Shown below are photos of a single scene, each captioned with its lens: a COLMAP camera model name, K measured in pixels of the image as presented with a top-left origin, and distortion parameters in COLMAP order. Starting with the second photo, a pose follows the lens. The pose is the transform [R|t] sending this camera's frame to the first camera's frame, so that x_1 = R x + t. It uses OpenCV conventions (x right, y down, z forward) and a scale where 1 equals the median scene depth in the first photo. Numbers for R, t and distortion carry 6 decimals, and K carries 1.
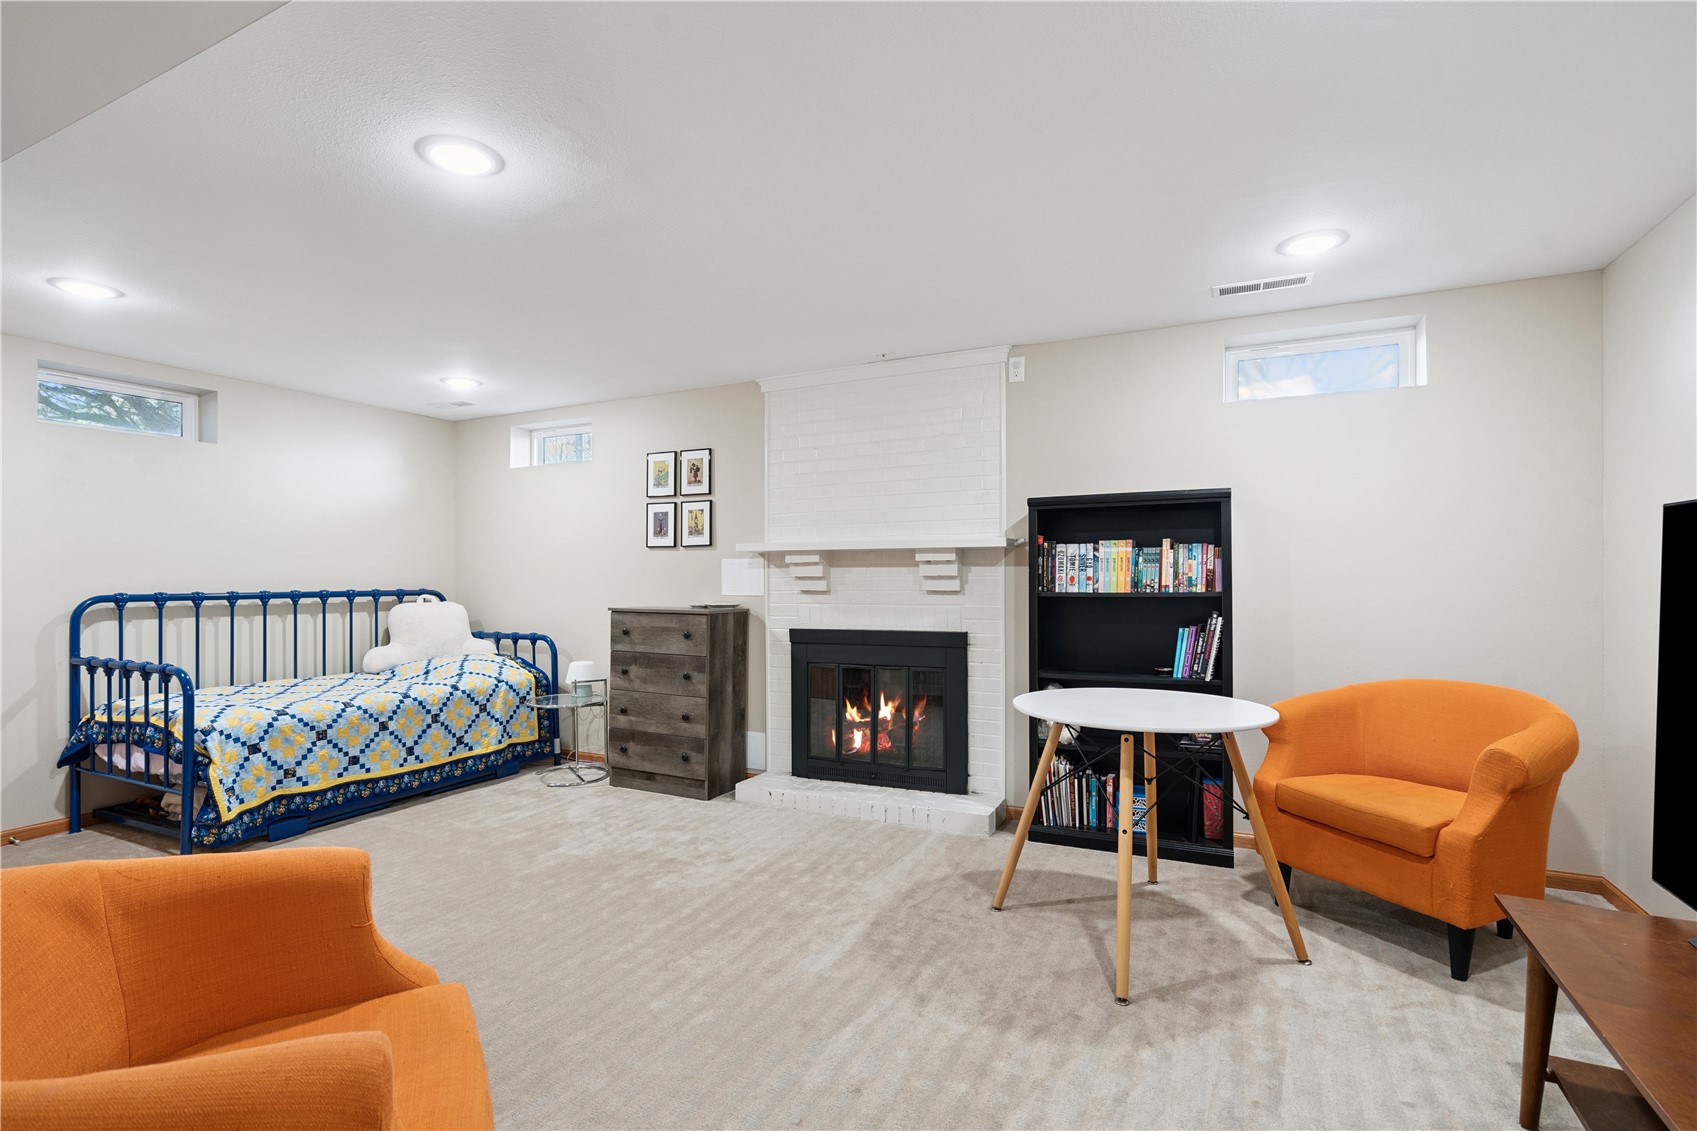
lens RADIAL K [[804.6, 0, 850.7], [0, 804.6, 574.8], [0, 0, 1]] dist [-0.011589, 0.000125]
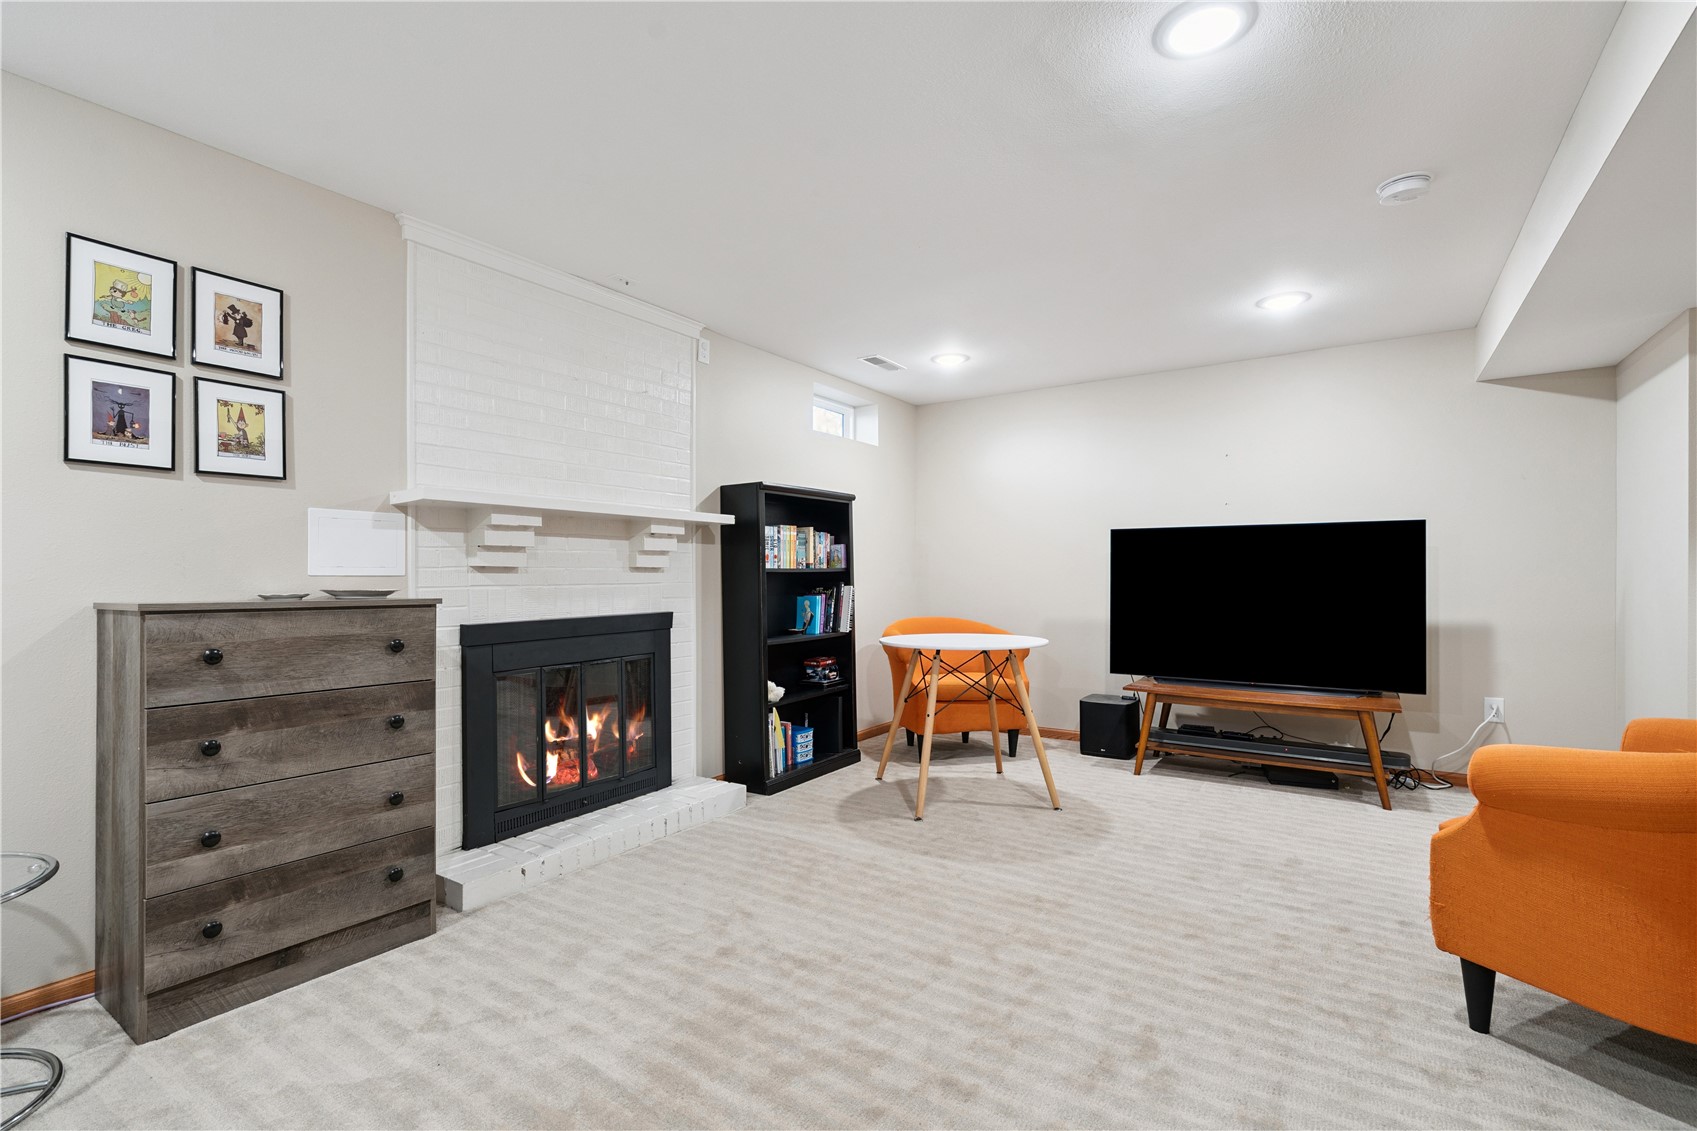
lens RADIAL K [[766.9, 0, 842.8], [0, 766.9, 572.9], [0, 0, 1]] dist [-0.000991, 0.000489]
pose [[0.144922, 0.006617, 0.989421, -0.665603], [0.001655, 0.999975, -0.006930, 0.030250], [-0.989442, 0.002642, 0.144907, 0.626953]]
